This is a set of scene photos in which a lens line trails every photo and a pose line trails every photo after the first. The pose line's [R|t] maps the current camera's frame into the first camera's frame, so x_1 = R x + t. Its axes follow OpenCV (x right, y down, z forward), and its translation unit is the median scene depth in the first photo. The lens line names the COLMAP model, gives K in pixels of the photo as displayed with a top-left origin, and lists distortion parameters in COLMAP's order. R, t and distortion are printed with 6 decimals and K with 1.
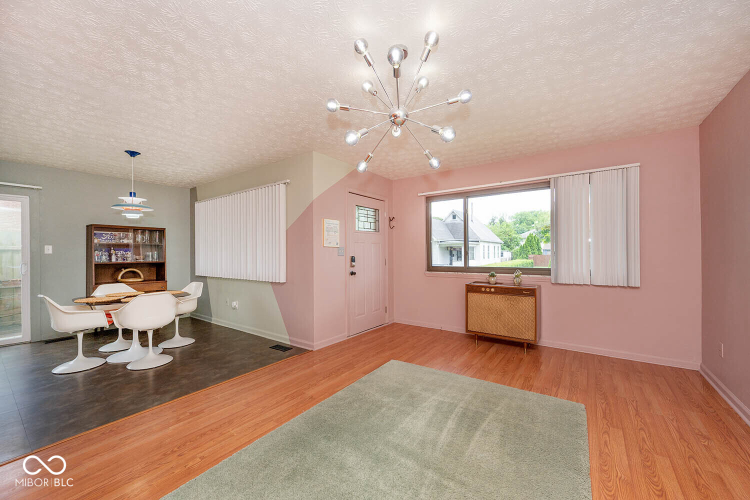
lens RADIAL K [[293.4, 0, 371.8], [0, 293.4, 251.6], [0, 0, 1]] dist [-0.003350, -0.000045]
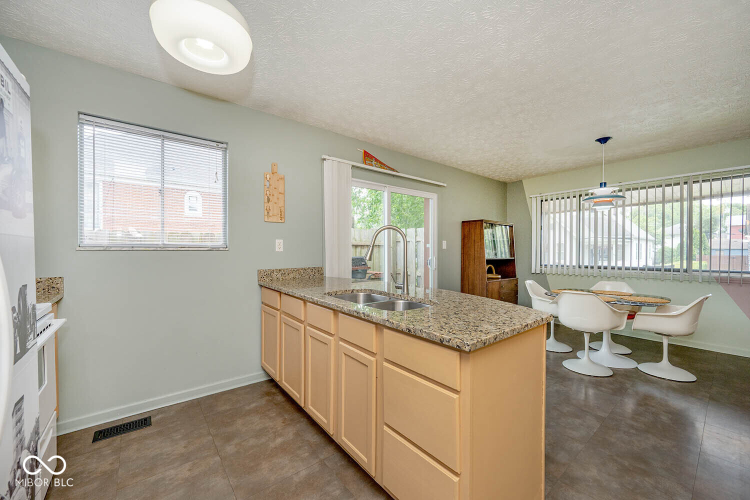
lens RADIAL K [[293.4, 0, 371.8], [0, 293.4, 251.6], [0, 0, 1]] dist [-0.003350, -0.000045]
pose [[0.961289, 0.011831, -0.275287, -1.196385], [-0.008885, 0.999889, 0.011947, 0.008966], [0.275398, -0.009039, 0.961288, -0.077053]]
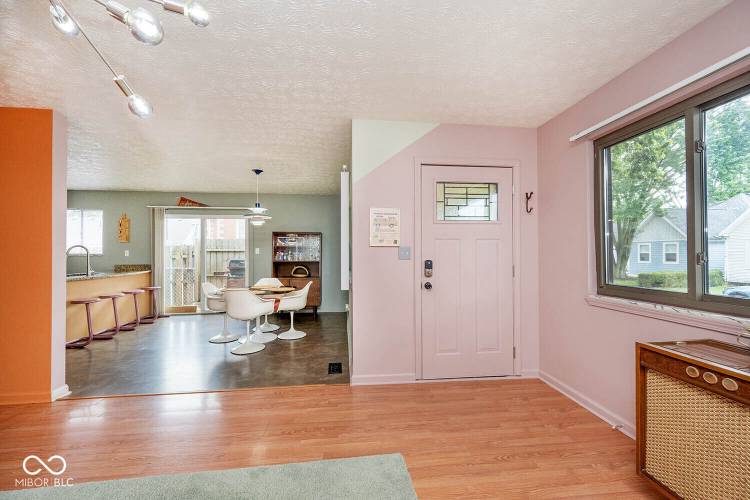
lens RADIAL K [[293.4, 0, 371.8], [0, 293.4, 251.6], [0, 0, 1]] dist [-0.003350, -0.000045]
pose [[0.666158, -0.000569, -0.745811, 0.379494], [0.000889, 1.000000, 0.000030, -0.004044], [0.745810, -0.000683, 0.666158, 0.518004]]
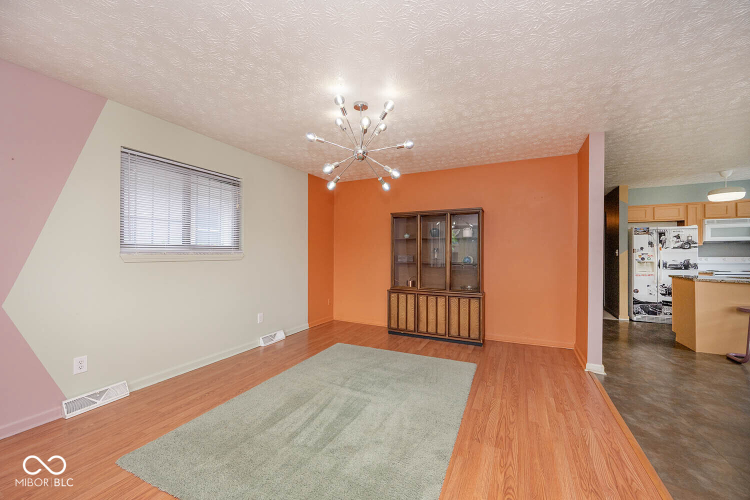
lens RADIAL K [[293.4, 0, 371.8], [0, 293.4, 251.6], [0, 0, 1]] dist [-0.003350, -0.000045]
pose [[-0.986310, 0.004264, -0.164847, 0.125975], [0.005362, 0.999966, -0.006219, 0.002592], [0.164815, -0.007018, -0.986299, 1.110537]]
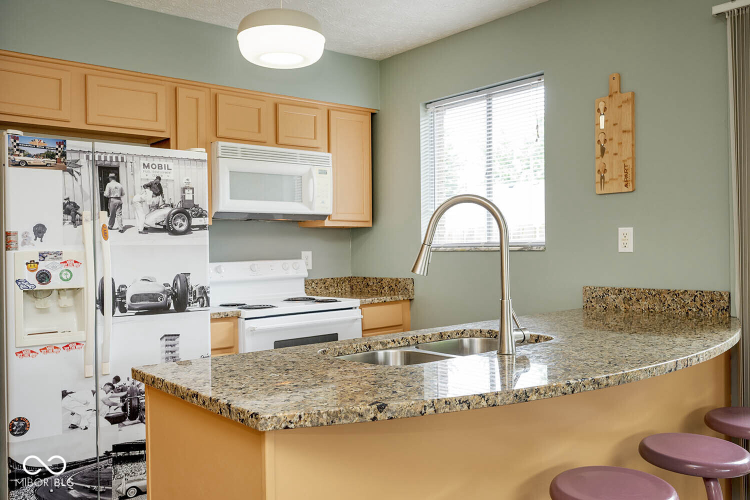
lens RADIAL K [[643.5, 0, 372.4], [0, 643.5, 251.3], [0, 0, 1]] dist [-0.004884, -0.002193]
pose [[-0.245184, 0.013664, -0.969380, -0.777217], [0.014261, 0.999843, 0.010487, 0.005828], [0.969372, -0.011253, -0.245341, 0.472280]]
